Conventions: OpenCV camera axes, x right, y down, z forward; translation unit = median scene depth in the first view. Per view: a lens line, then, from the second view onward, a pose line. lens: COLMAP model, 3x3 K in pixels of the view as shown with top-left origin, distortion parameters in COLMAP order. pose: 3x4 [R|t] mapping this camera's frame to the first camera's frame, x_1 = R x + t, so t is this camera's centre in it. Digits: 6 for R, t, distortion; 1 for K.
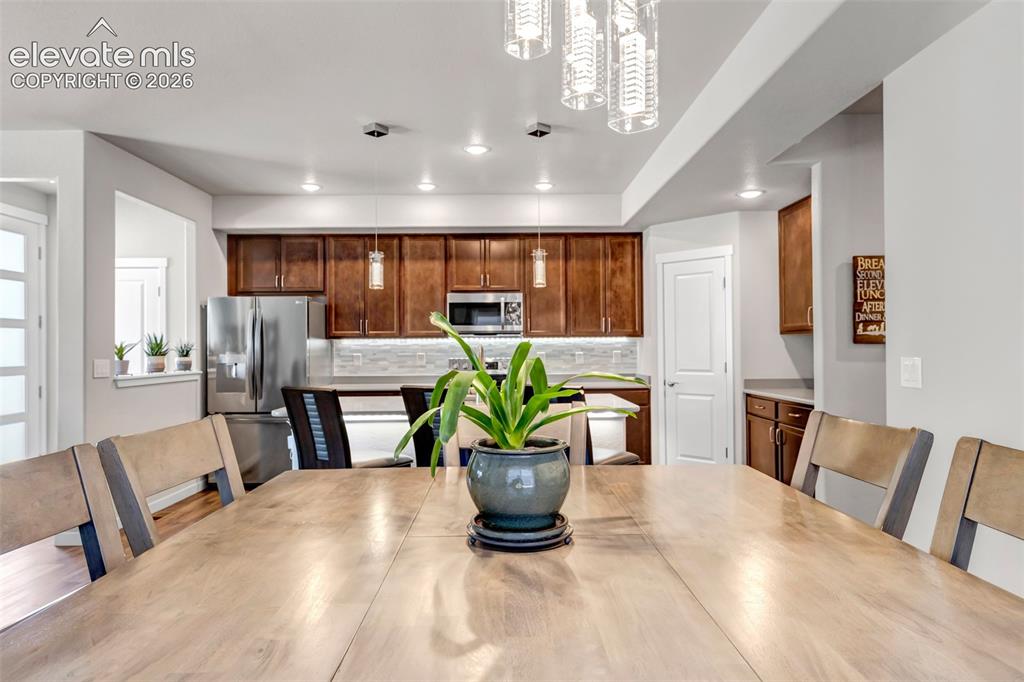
lens RADIAL K [[621.7, 0, 516.6], [0, 621.7, 340.9], [0, 0, 1]] dist [-0.004567, -0.000127]
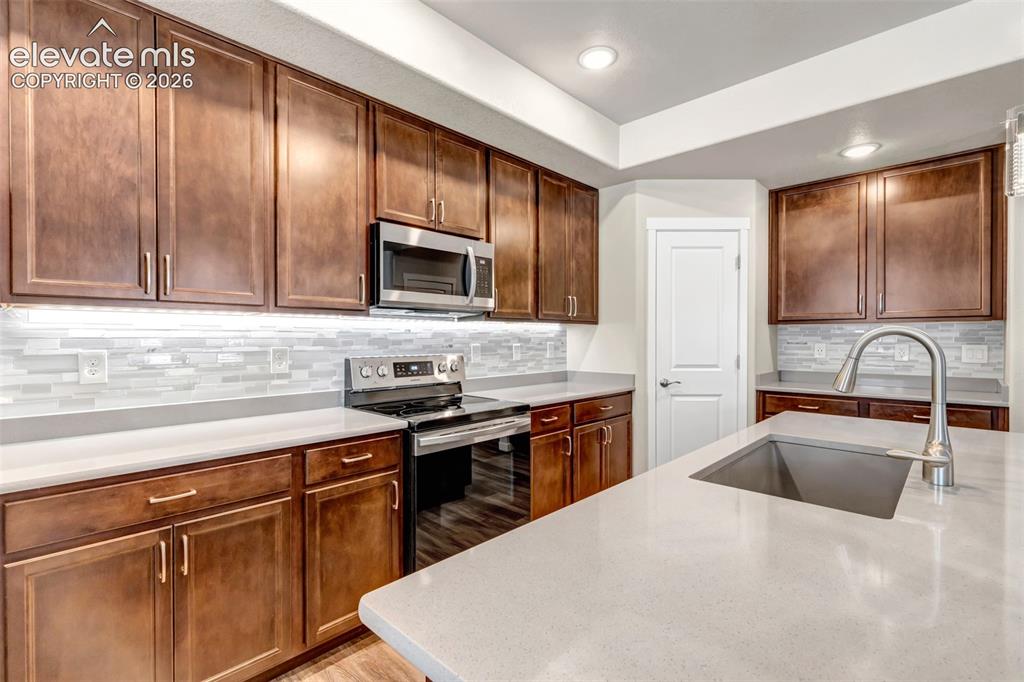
lens RADIAL K [[461.4, 0, 509.1], [0, 461.4, 338.6], [0, 0, 1]] dist [0.000009, 0.001089]
pose [[0.708604, 0.005664, 0.705583, -0.286927], [-0.012287, 0.999915, 0.004313, 0.010720], [-0.705499, -0.011726, 0.708614, 0.673131]]
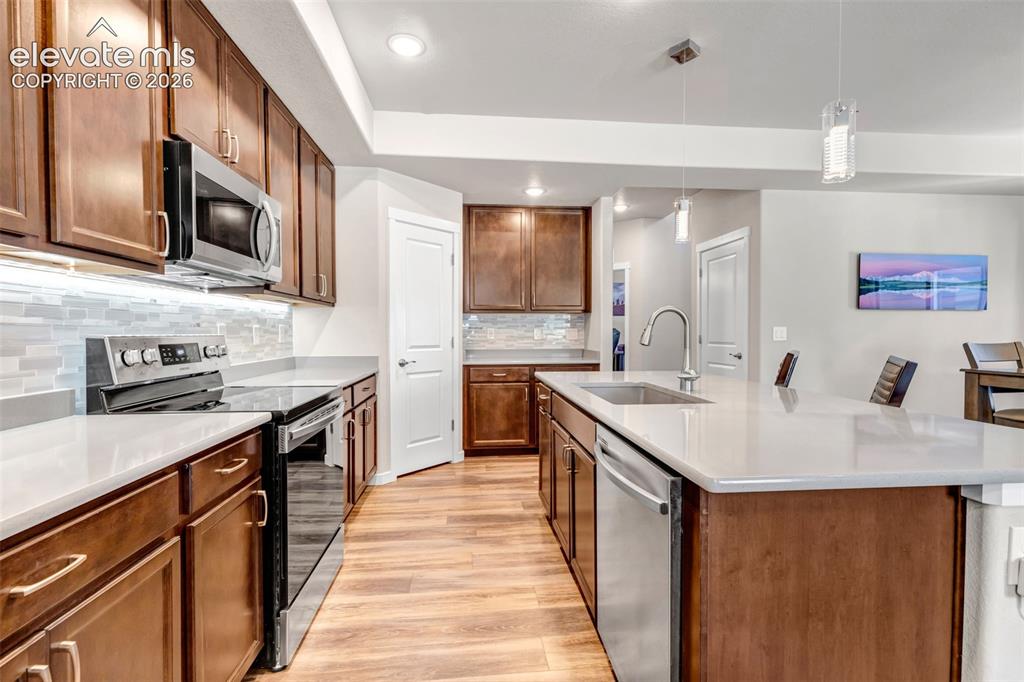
lens RADIAL K [[461.4, 0, 508.3], [0, 461.4, 341.1], [0, 0, 1]] dist [0.000009, 0.001089]
pose [[-0.071872, -0.012073, 0.997341, -0.371250], [-0.010198, 0.999883, 0.011369, 0.027242], [-0.997362, -0.009354, -0.071986, 0.837307]]
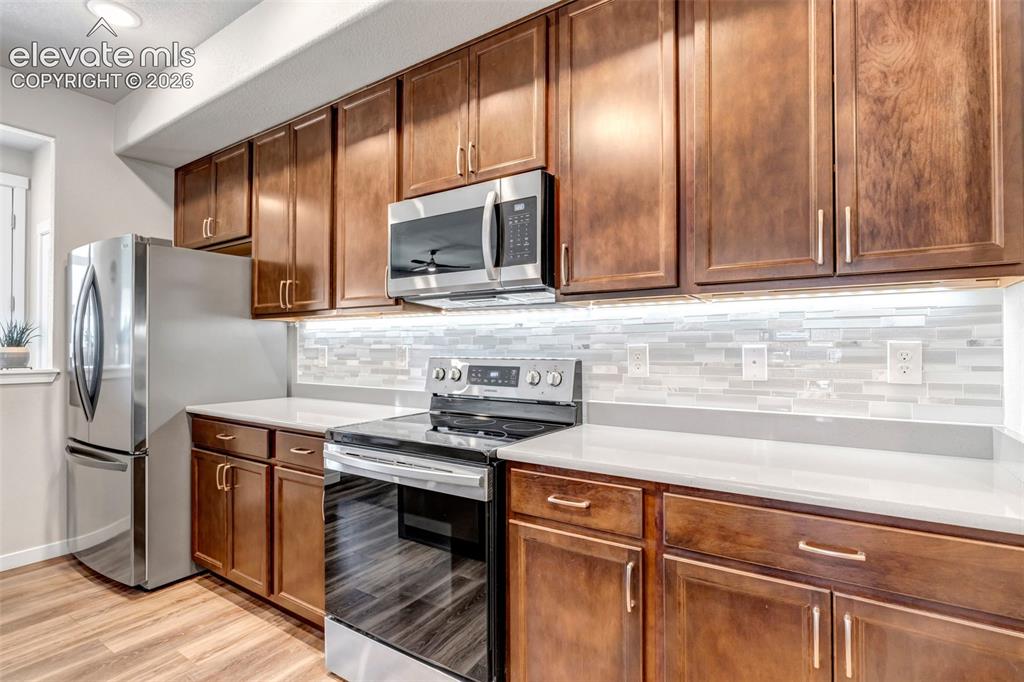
lens RADIAL K [[489.1, 0, 519.7], [0, 489.1, 339.4], [0, 0, 1]] dist [-0.004884, -0.000877]
pose [[0.828914, -0.002746, -0.559369, 0.149237], [-0.000695, 0.999982, -0.005938, 0.018470], [0.559375, 0.005311, 0.828898, 0.765058]]
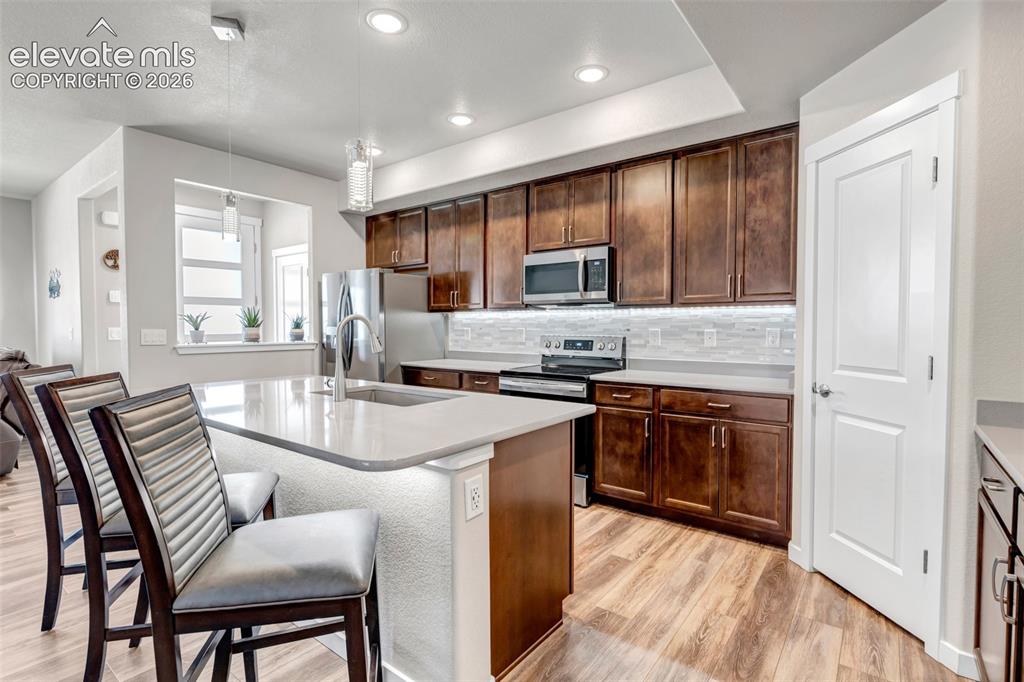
lens RADIAL K [[489.1, 0, 516.1], [0, 489.1, 339.7], [0, 0, 1]] dist [-0.004884, -0.000877]
pose [[0.784809, 0.026123, -0.619187, 0.277344], [-0.000457, 0.999135, 0.041574, 0.007957], [0.619737, -0.032345, 0.784142, 0.483133]]
